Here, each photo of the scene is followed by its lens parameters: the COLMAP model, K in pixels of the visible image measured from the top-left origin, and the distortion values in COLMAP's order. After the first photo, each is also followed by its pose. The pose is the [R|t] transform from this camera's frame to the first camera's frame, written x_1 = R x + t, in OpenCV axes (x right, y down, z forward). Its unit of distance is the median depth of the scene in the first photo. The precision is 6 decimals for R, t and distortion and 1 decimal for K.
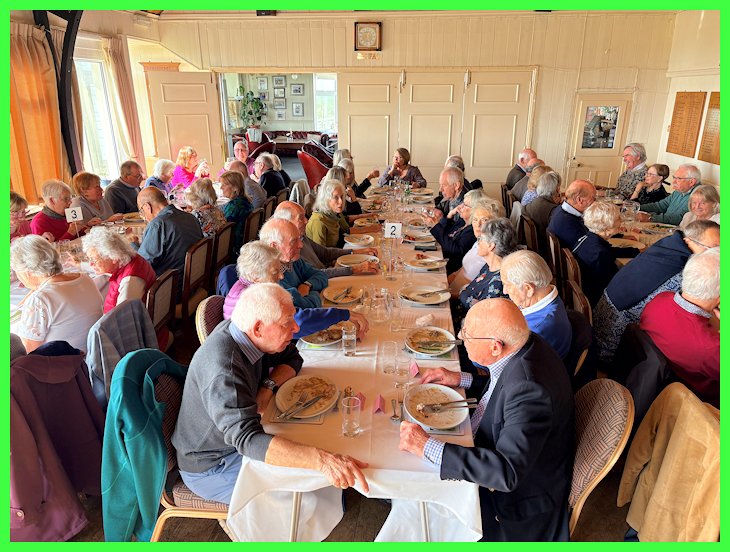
lens RADIAL K [[533.8, 0, 362.9], [0, 533.8, 278.1], [0, 0, 1]] dist [0.034857, -0.032475]
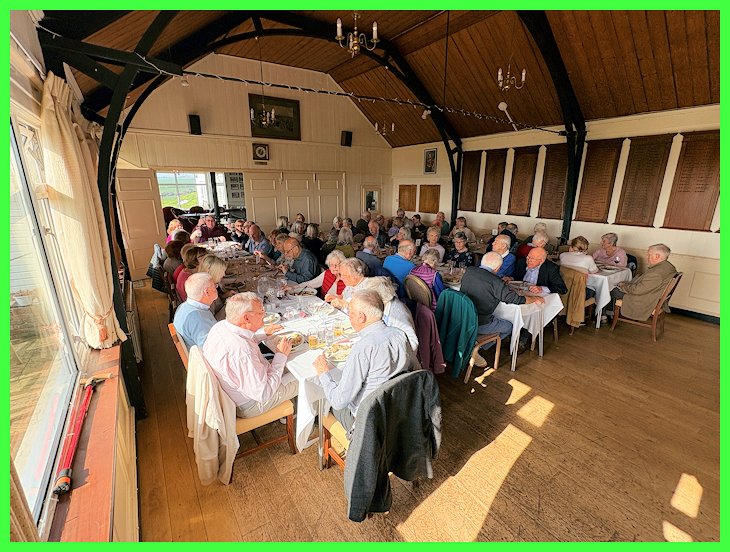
lens RADIAL K [[333.3, 0, 360.1], [0, 333.3, 272.6], [0, 0, 1]] dist [0.005566, -0.000189]
pose [[0.760285, -0.166144, 0.627983, -0.476964], [0.207310, 0.978244, 0.007826, -0.019450], [-0.615620, 0.124237, 0.778188, 0.030654]]
